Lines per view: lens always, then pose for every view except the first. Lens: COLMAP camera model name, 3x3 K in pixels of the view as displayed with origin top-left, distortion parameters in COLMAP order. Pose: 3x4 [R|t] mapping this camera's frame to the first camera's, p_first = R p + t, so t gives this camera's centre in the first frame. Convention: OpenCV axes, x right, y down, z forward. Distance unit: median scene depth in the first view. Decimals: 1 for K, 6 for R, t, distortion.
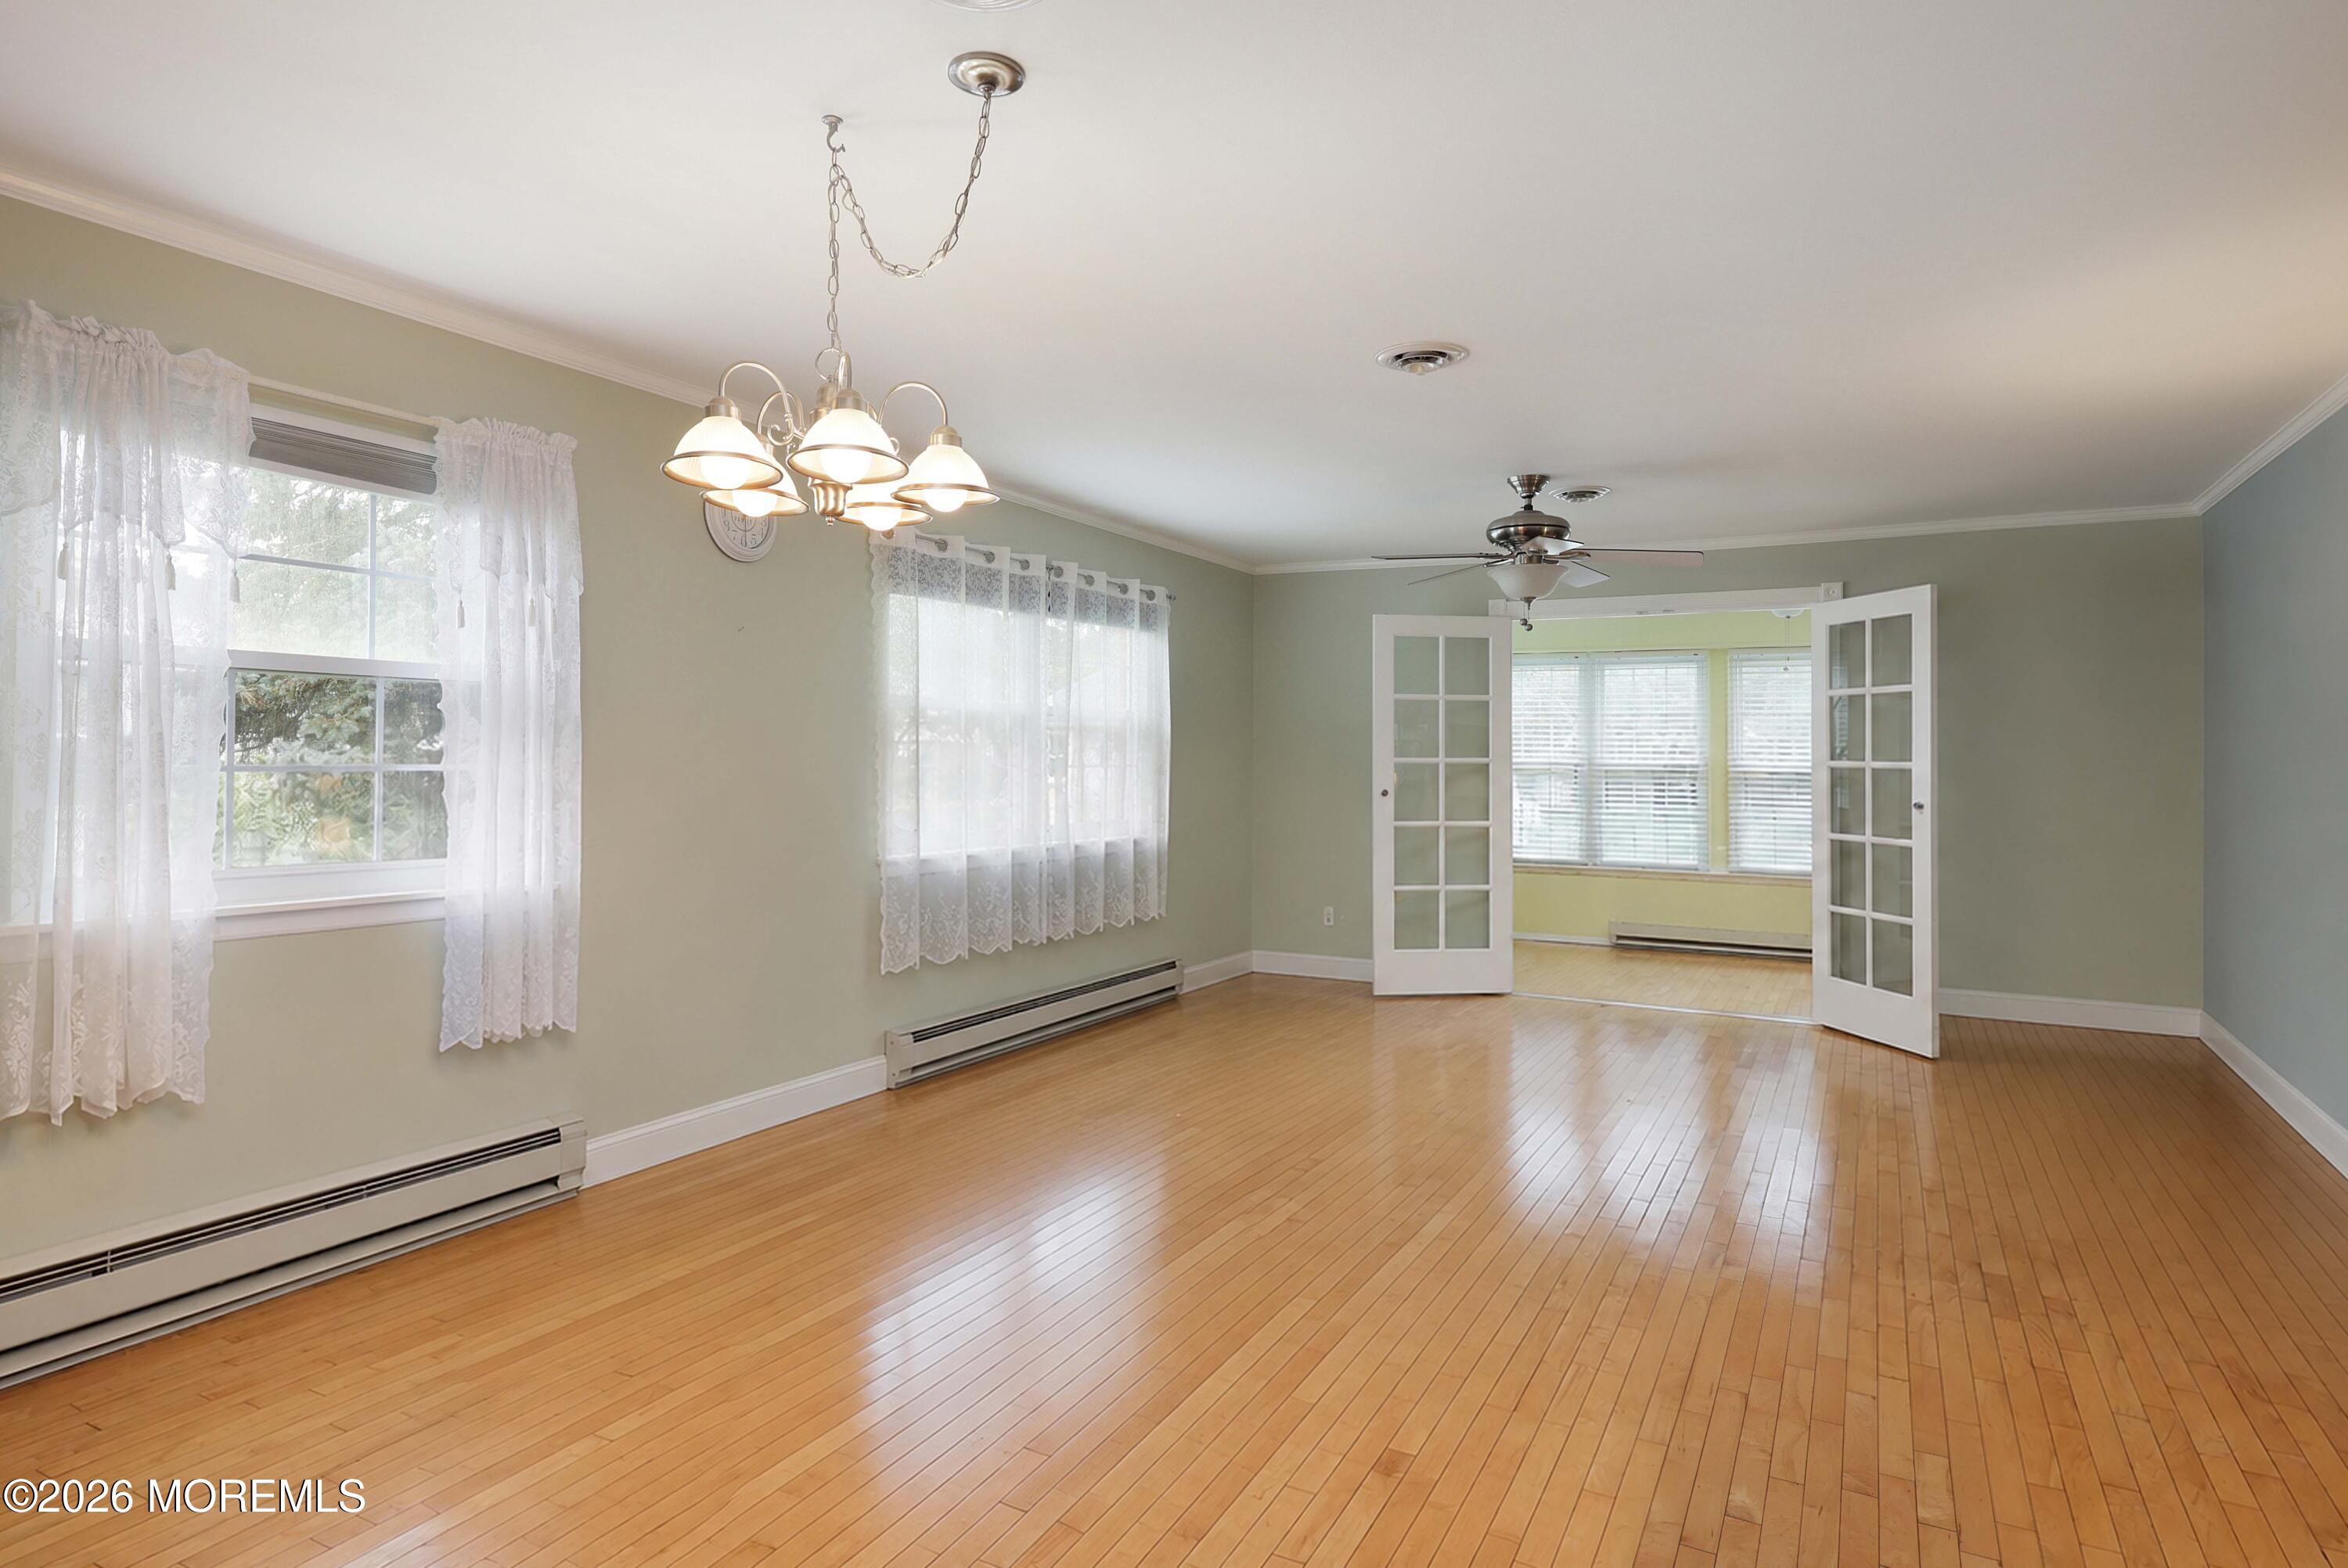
lens RADIAL K [[1277.1, 0, 1162.8], [0, 1277.1, 772.7], [0, 0, 1]] dist [0.003568, 0.001134]
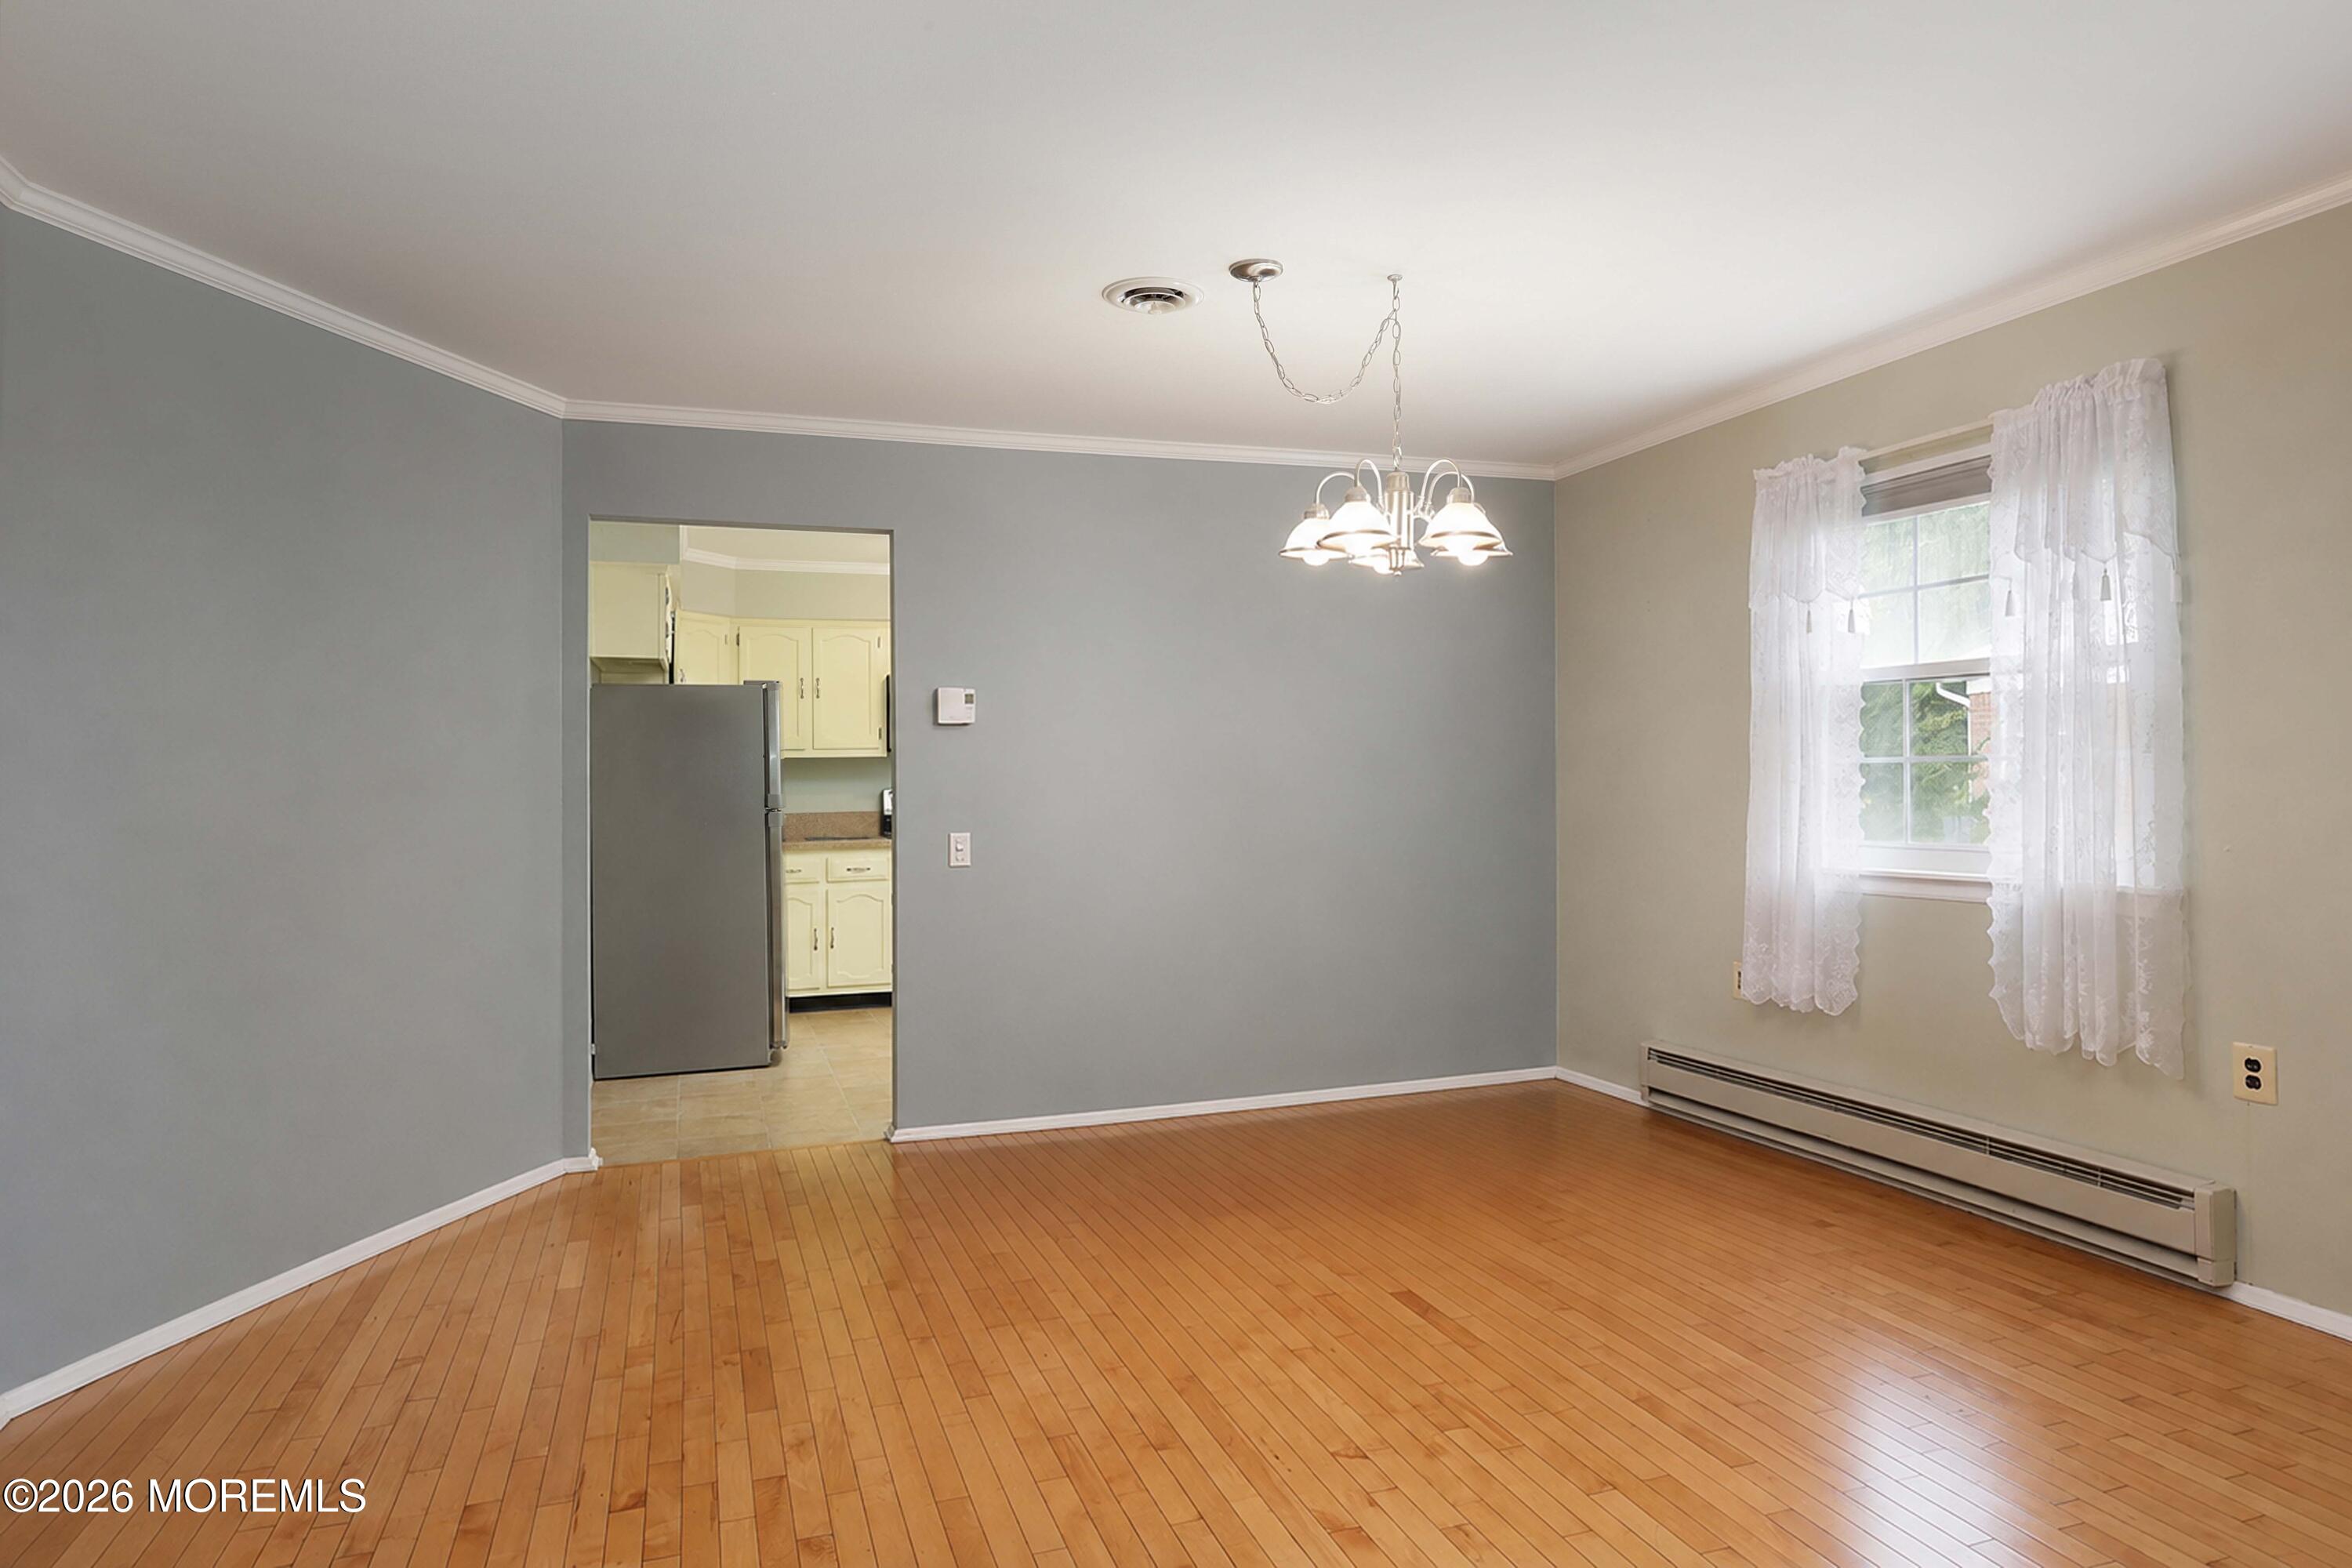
lens RADIAL K [[1438.4, 0, 1180.3], [0, 1438.4, 786.0], [0, 0, 1]] dist [0.002239, -0.003031]
pose [[-0.669620, 0.010493, -0.742630, 0.640268], [0.004837, 0.999941, 0.009768, 0.004102], [0.742688, 0.002948, -0.669631, 1.138594]]
